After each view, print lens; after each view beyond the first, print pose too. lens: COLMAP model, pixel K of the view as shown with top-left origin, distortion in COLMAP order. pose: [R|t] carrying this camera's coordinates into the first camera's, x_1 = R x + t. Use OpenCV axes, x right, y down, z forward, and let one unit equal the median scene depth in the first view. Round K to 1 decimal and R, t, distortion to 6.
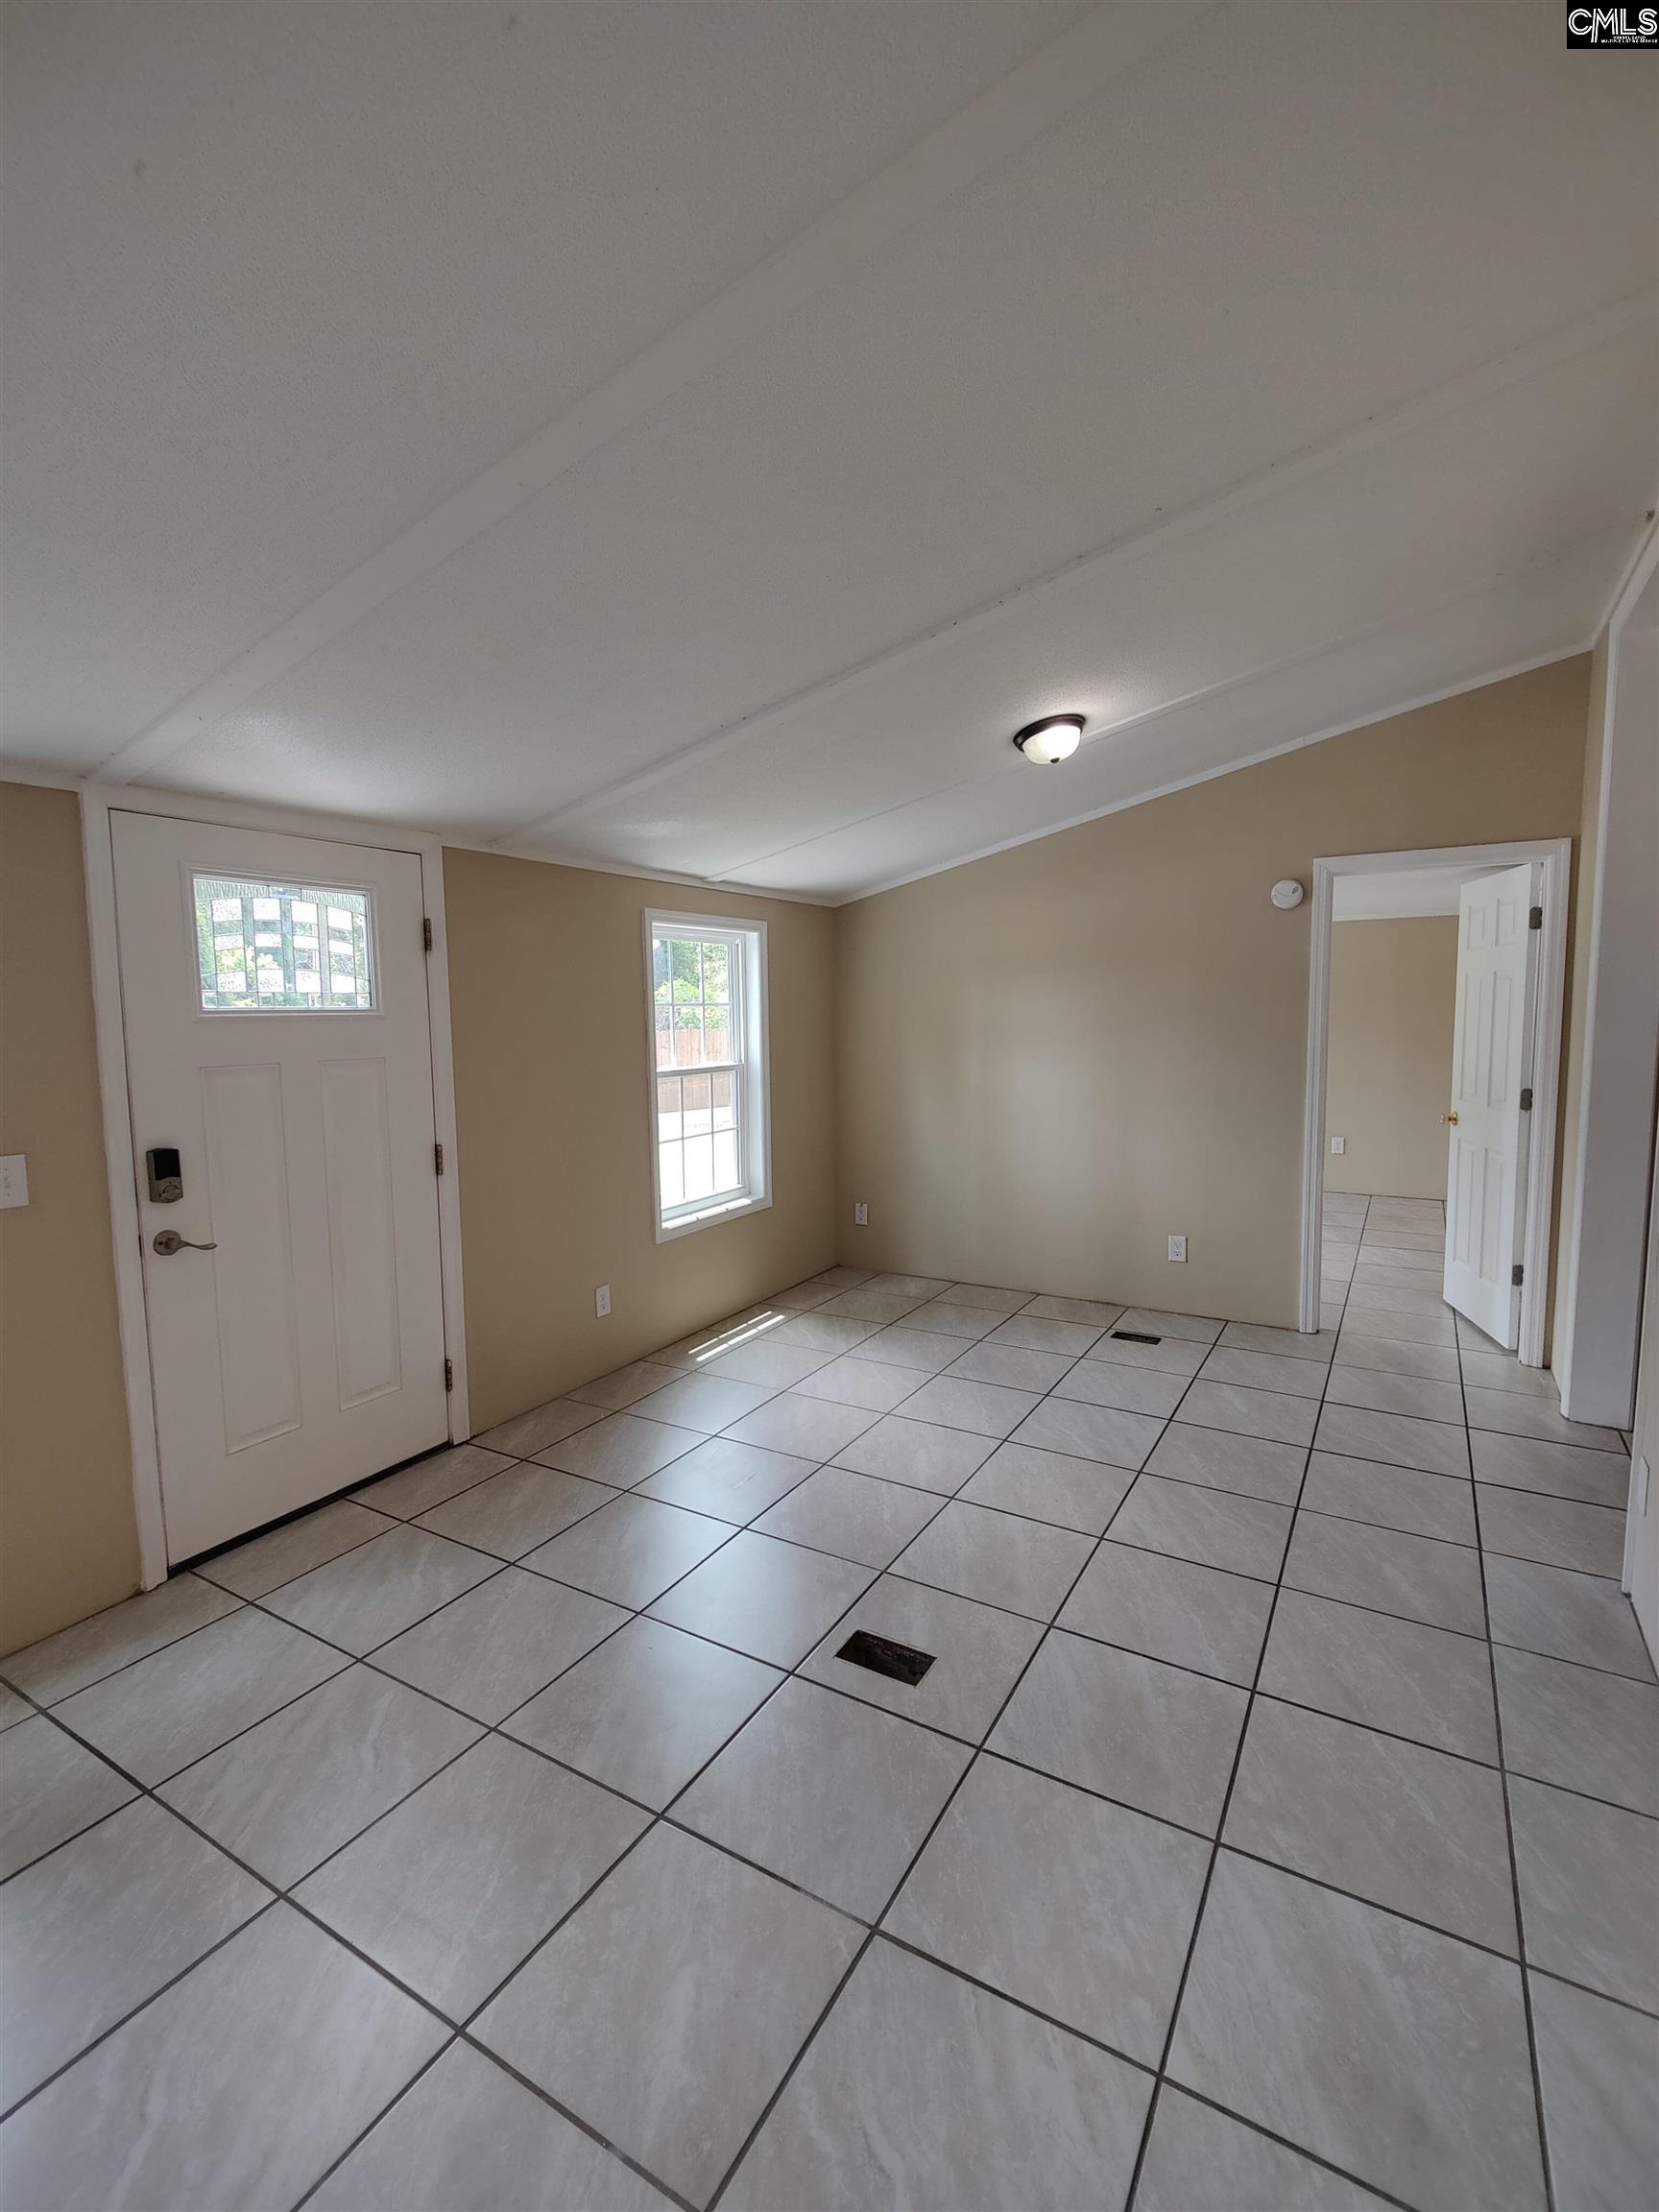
lens RADIAL K [[986.7, 0, 829.5], [0, 986.7, 1106.0], [0, 0, 1]] dist [0.019719, -0.016714]
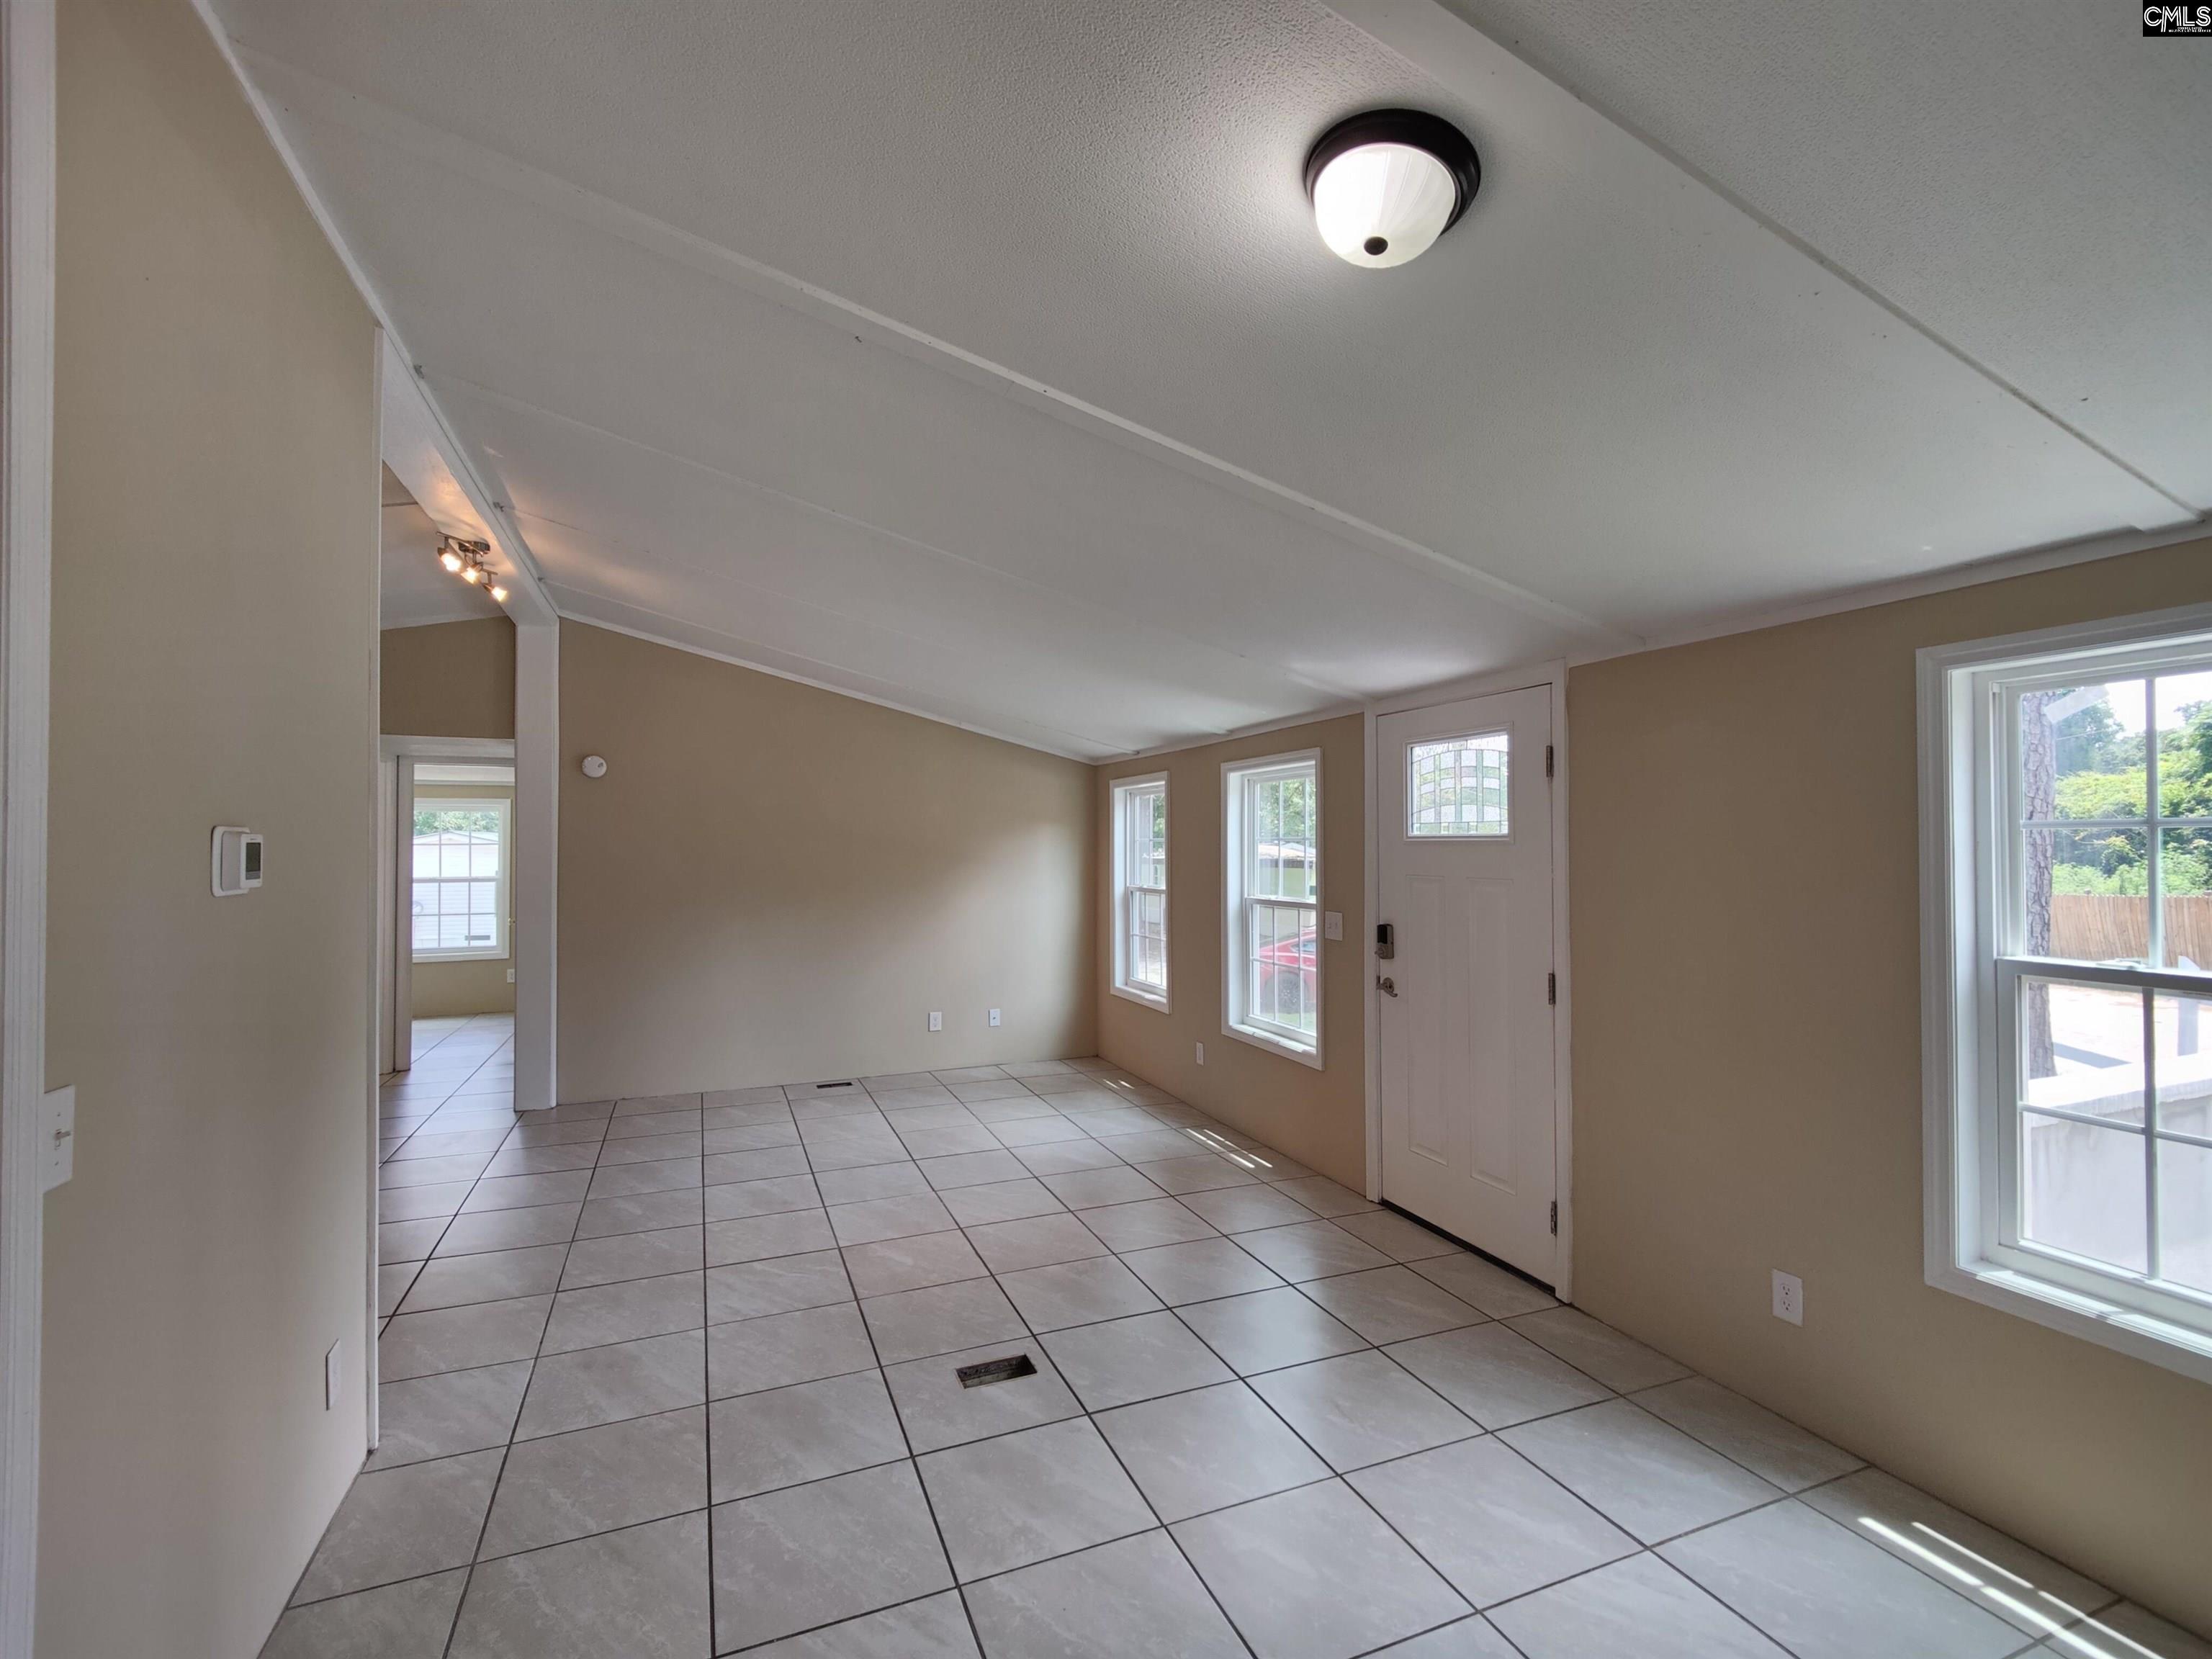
lens RADIAL K [[986.7, 0, 1106.5], [0, 986.7, 838.1], [0, 0, 1]] dist [0.019719, -0.016714]
pose [[-0.599743, 0.010301, -0.800126, 0.737502], [-0.071759, 0.995196, 0.066600, -0.144911], [0.796969, 0.097360, -0.596123, 1.387634]]
